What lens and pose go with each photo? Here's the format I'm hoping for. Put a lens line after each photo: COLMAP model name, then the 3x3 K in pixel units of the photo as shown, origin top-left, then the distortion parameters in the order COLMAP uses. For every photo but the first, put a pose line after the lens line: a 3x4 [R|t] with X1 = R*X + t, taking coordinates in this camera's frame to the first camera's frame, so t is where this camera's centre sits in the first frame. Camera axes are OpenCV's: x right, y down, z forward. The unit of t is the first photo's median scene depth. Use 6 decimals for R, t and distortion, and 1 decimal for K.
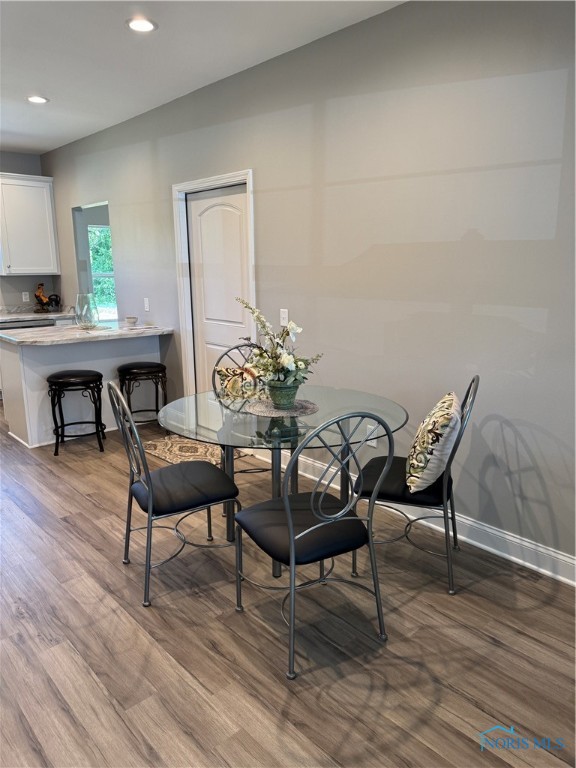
lens RADIAL K [[545.4, 0, 283.8], [0, 545.4, 387.2], [0, 0, 1]] dist [0.048517, -0.022047]
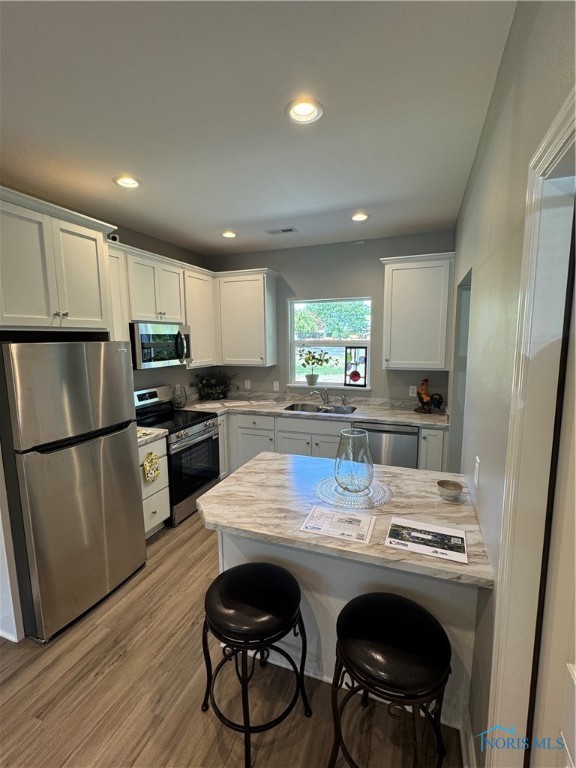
lens RADIAL K [[355.9, 0, 287.4], [0, 355.9, 384.8], [0, 0, 1]] dist [0.003689, 0.000642]
pose [[0.452768, 0.129858, -0.882121, -0.052813], [-0.190618, 0.980562, 0.046511, -0.164091], [0.871014, 0.147090, 0.468720, 0.556387]]
